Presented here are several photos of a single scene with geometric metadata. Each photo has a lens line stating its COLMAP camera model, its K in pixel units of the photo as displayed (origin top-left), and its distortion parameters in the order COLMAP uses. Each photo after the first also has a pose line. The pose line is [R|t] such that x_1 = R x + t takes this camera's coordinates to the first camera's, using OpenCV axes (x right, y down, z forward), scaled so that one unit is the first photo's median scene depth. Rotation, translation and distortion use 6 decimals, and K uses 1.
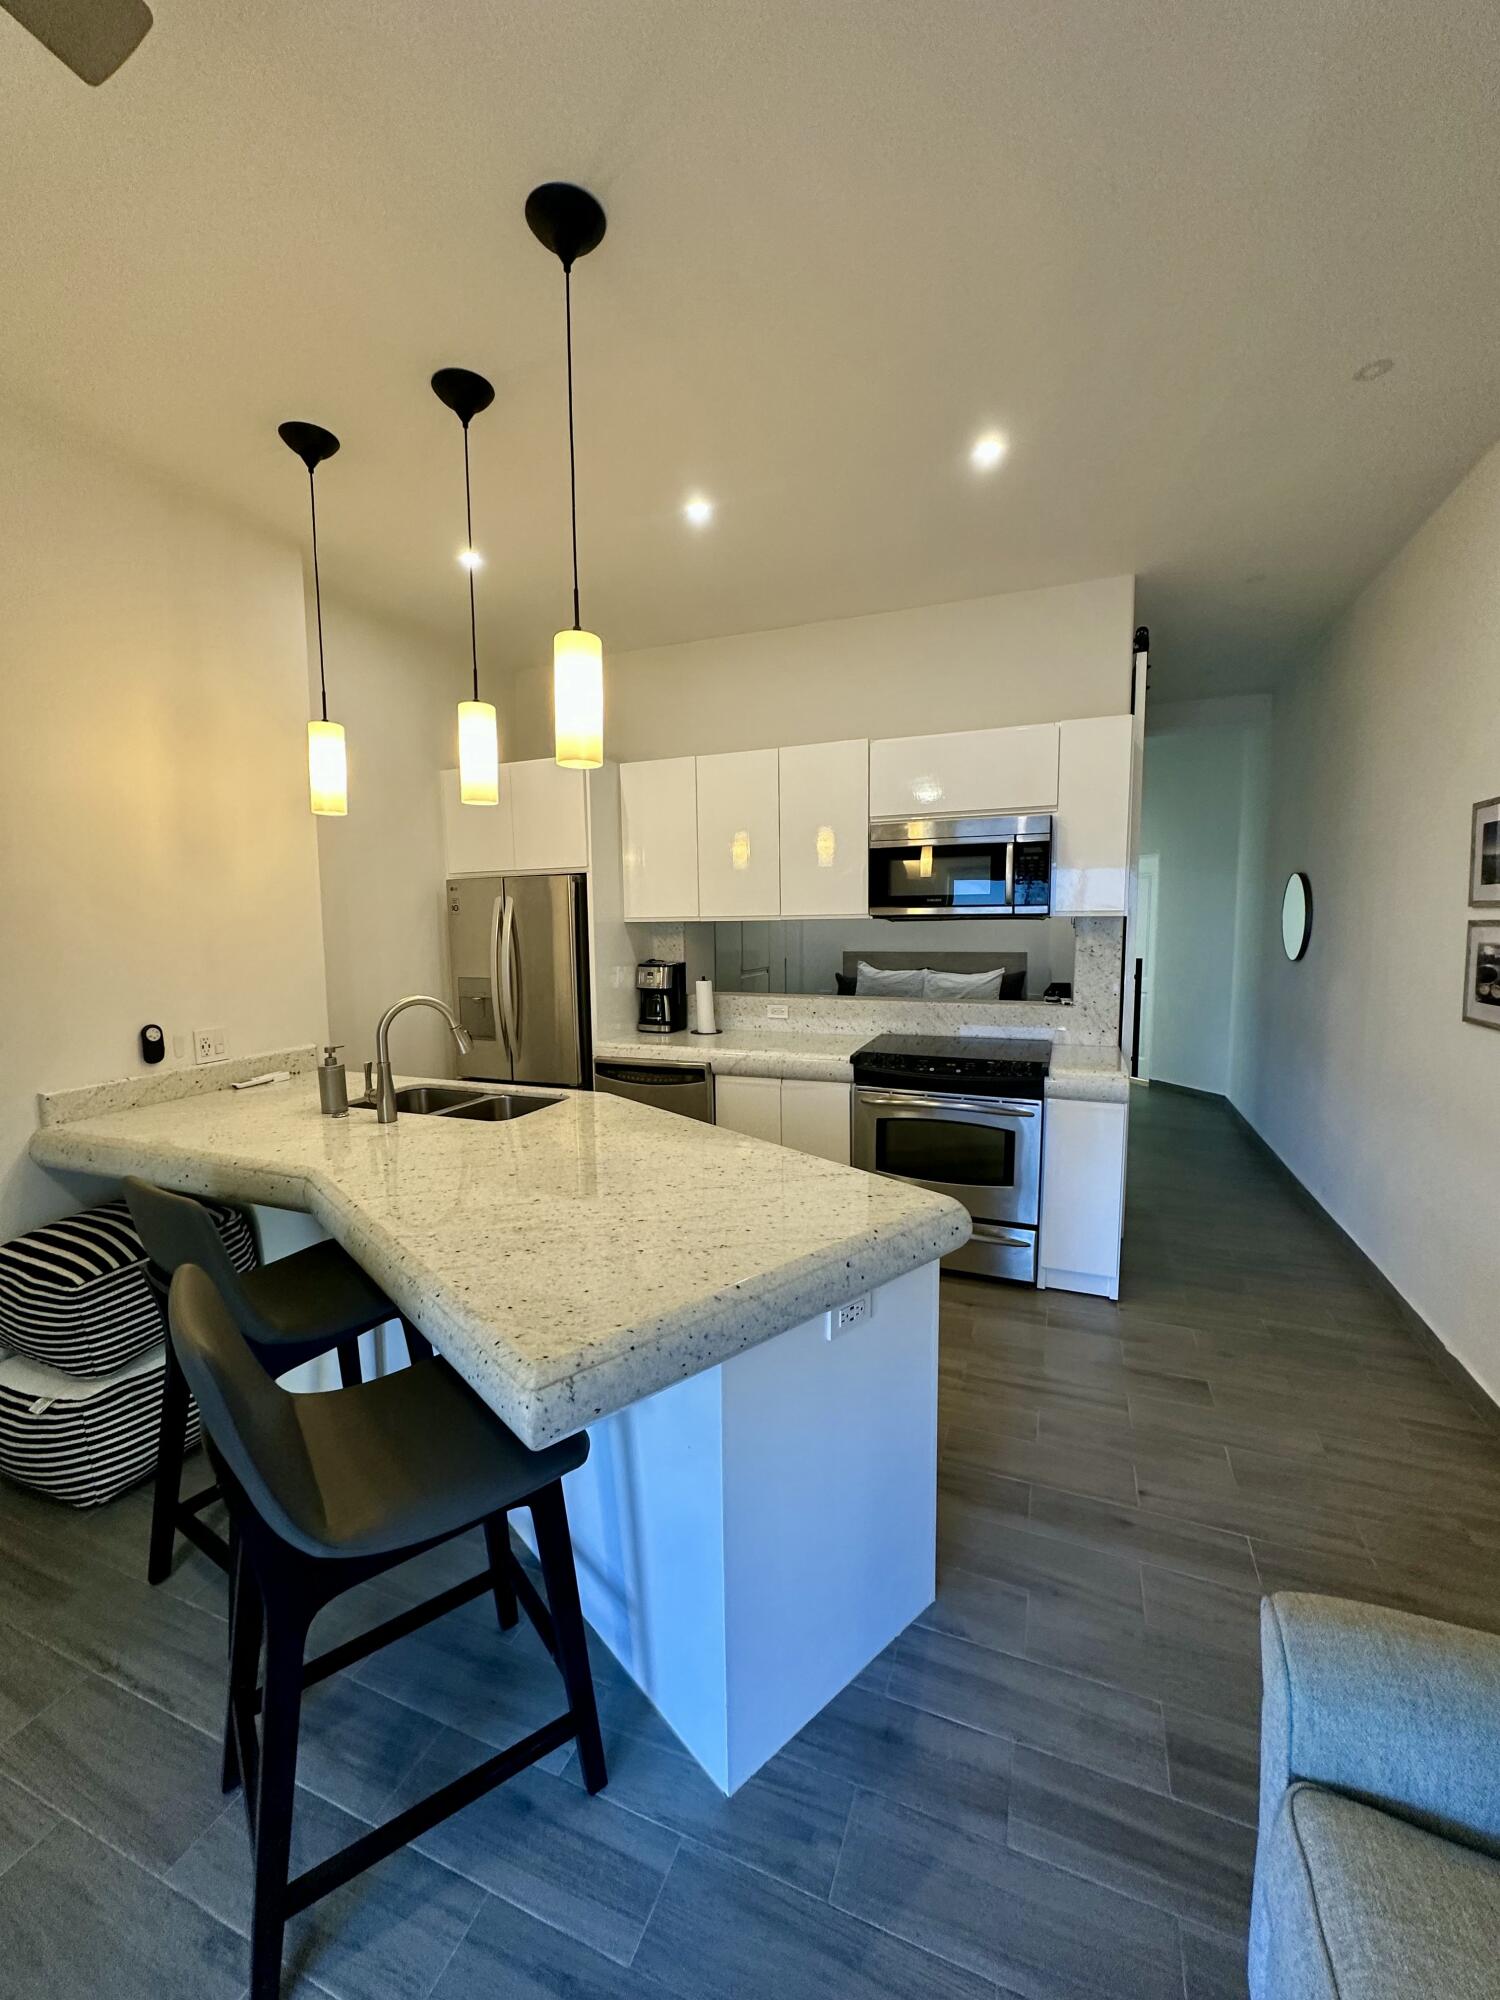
lens RADIAL K [[796.3, 0, 746.9], [0, 796.3, 999.7], [0, 0, 1]] dist [-0.002246, 0.000980]
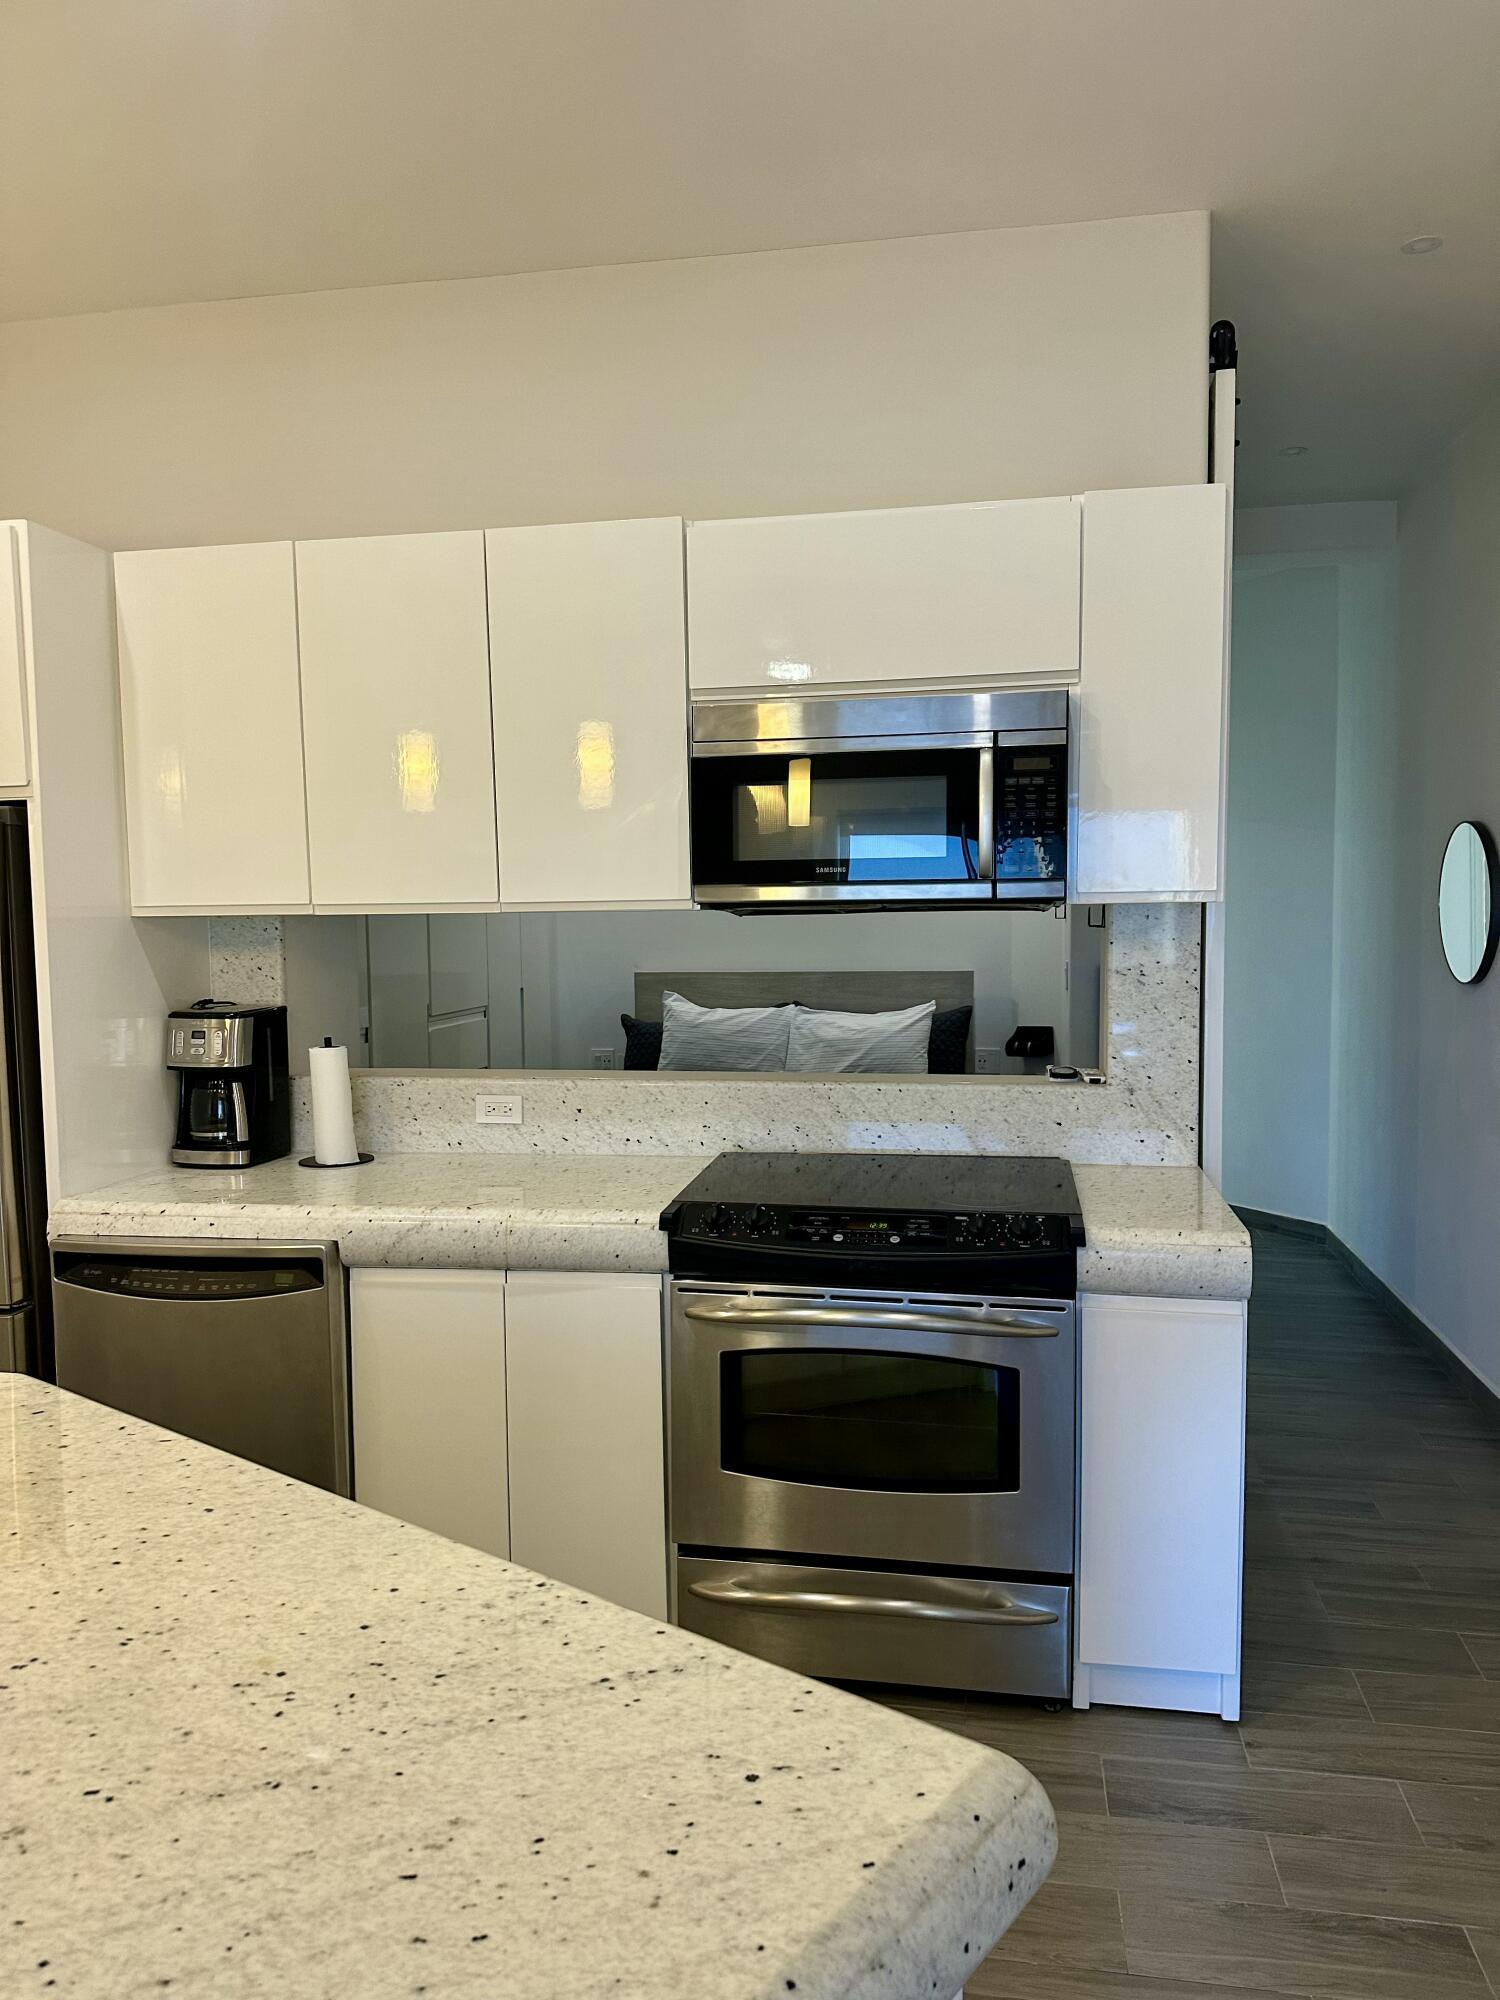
lens RADIAL K [[1399.4, 0, 759.5], [0, 1399.4, 1010.1], [0, 0, 1]] dist [0.070992, -0.087067]
pose [[0.977431, -0.016966, 0.210574, 0.021623], [0.023123, 0.999373, -0.026808, -0.022406], [-0.209988, 0.031072, 0.977210, 0.218019]]
